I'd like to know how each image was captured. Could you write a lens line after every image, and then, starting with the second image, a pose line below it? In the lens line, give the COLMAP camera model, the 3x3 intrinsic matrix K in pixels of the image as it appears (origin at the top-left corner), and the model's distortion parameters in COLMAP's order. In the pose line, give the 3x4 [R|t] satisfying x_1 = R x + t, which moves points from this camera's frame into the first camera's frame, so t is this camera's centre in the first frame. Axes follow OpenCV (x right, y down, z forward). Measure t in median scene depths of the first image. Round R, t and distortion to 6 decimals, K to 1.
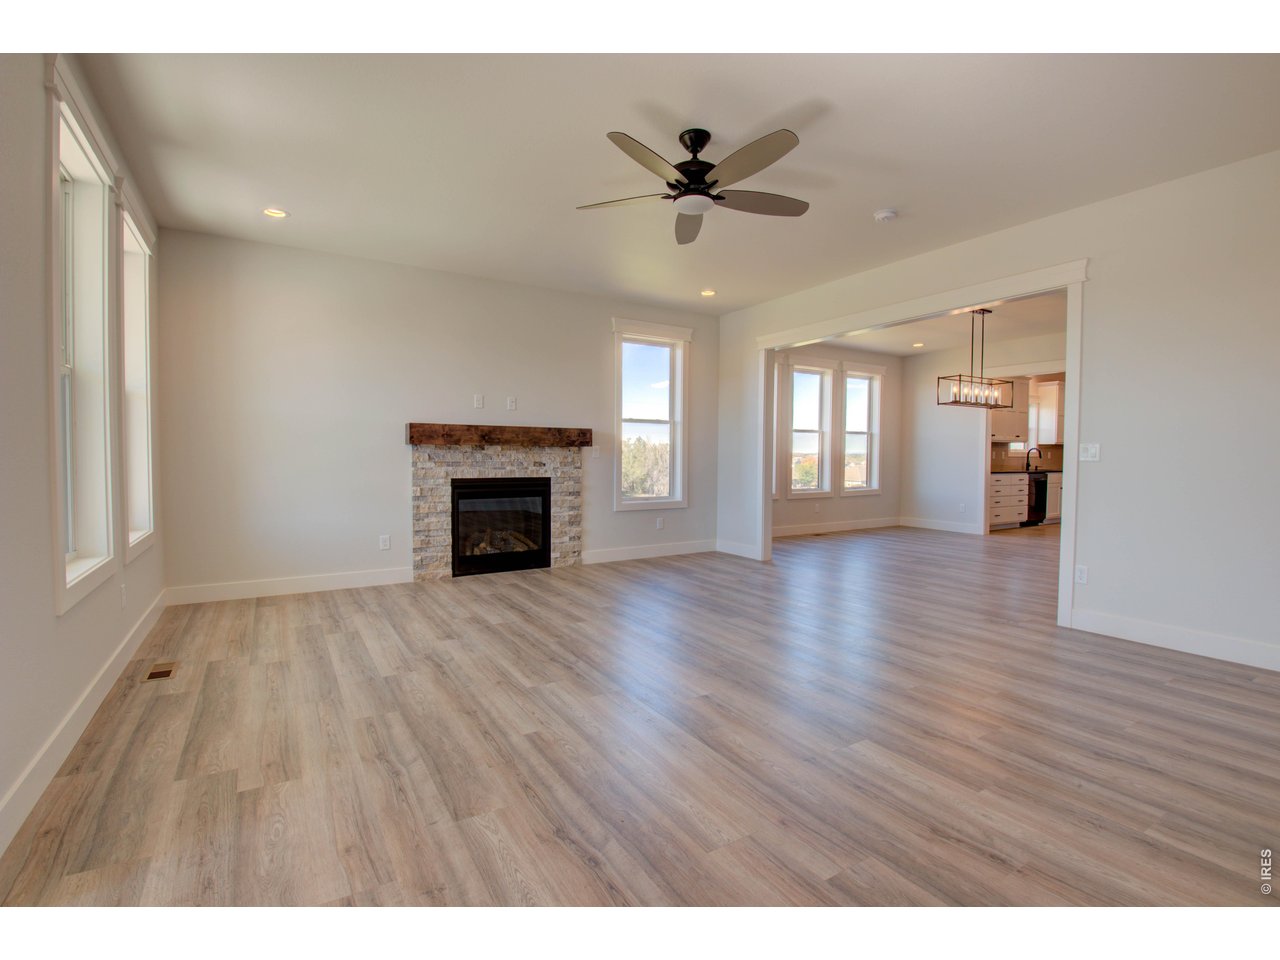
lens RADIAL K [[597.4, 0, 632.8], [0, 597.4, 481.6], [0, 0, 1]] dist [-0.000341, -0.001350]
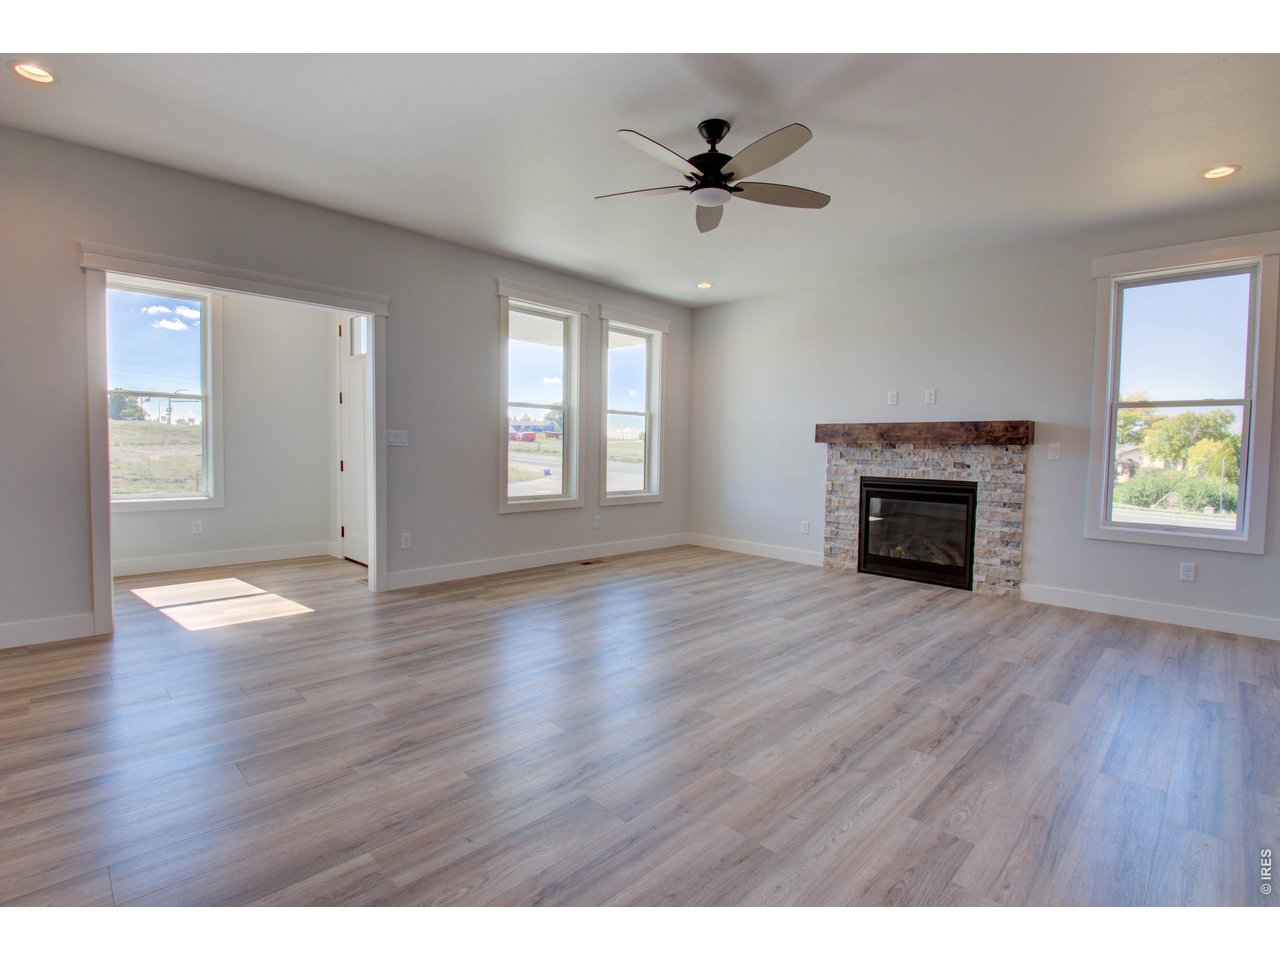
lens RADIAL K [[597.4, 0, 636.5], [0, 597.4, 474.5], [0, 0, 1]] dist [-0.000341, -0.001350]
pose [[0.235792, 0.039327, -0.971007, 0.578806], [-0.065769, 0.997536, 0.024431, -0.007132], [0.969575, 0.058101, 0.237798, 0.367249]]
